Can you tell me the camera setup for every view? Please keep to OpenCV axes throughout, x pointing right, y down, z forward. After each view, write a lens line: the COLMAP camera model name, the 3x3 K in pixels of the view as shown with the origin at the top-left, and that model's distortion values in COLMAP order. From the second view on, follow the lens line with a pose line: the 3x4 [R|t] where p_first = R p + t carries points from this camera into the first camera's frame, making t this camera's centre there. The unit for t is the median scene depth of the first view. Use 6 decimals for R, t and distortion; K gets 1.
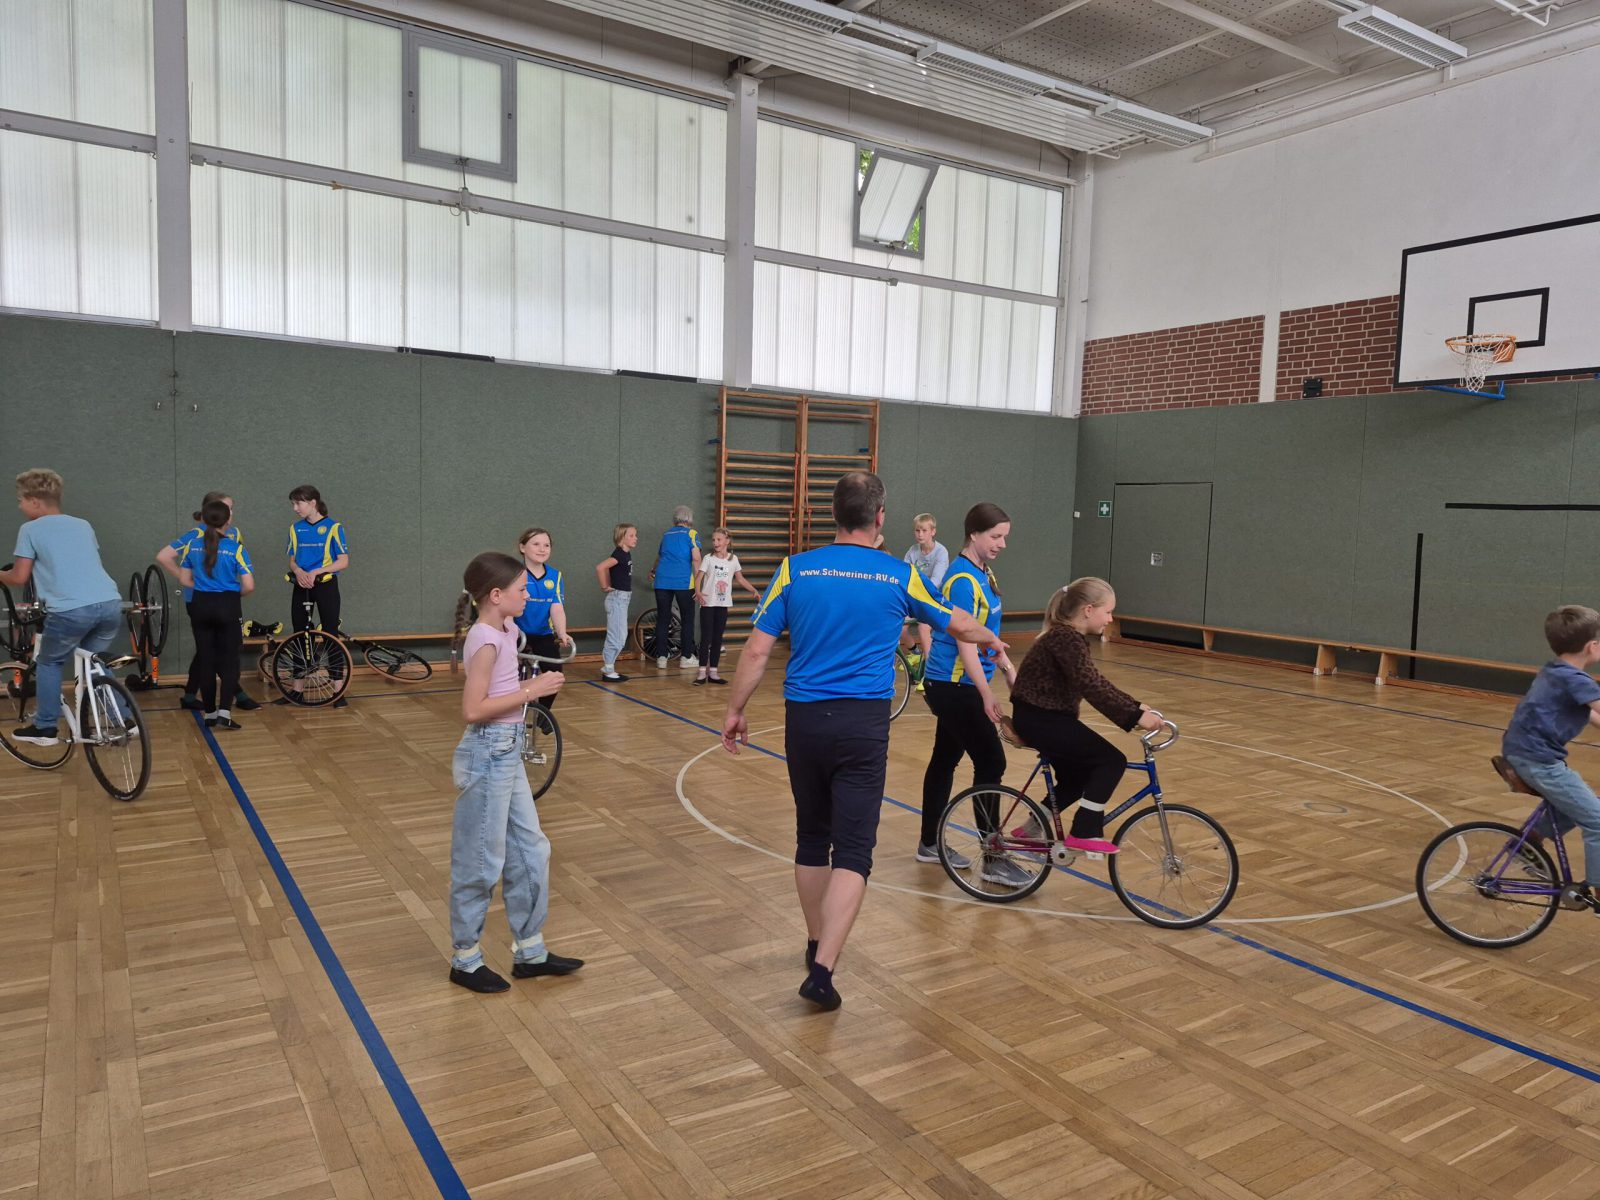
lens RADIAL K [[1129.1, 0, 811.8], [0, 1129.1, 598.9], [0, 0, 1]] dist [0.057364, -0.057955]
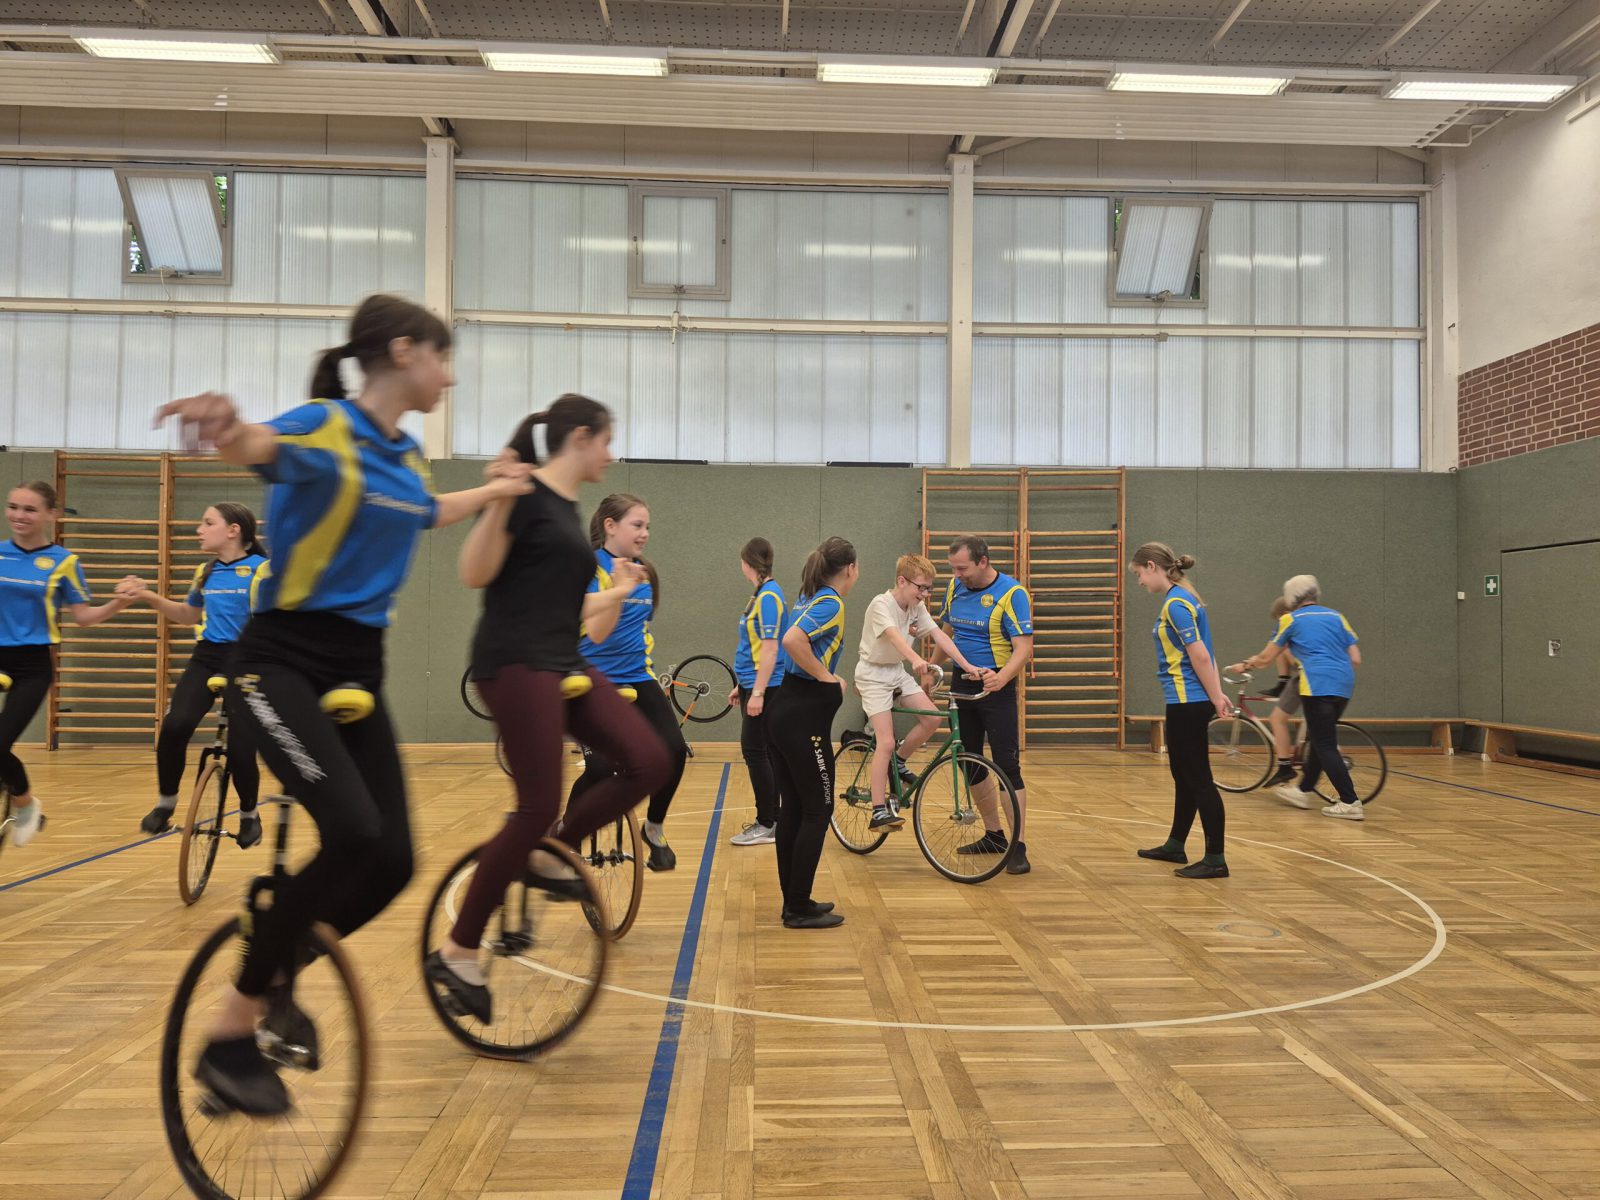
lens RADIAL K [[1129.1, 0, 815.0], [0, 1129.1, 609.2], [0, 0, 1]] dist [0.057364, -0.057955]
pose [[0.859440, -0.037721, -0.509844, 0.275307], [-0.023400, 0.993327, -0.112937, 0.035678], [0.510701, 0.108993, 0.852822, 0.124774]]
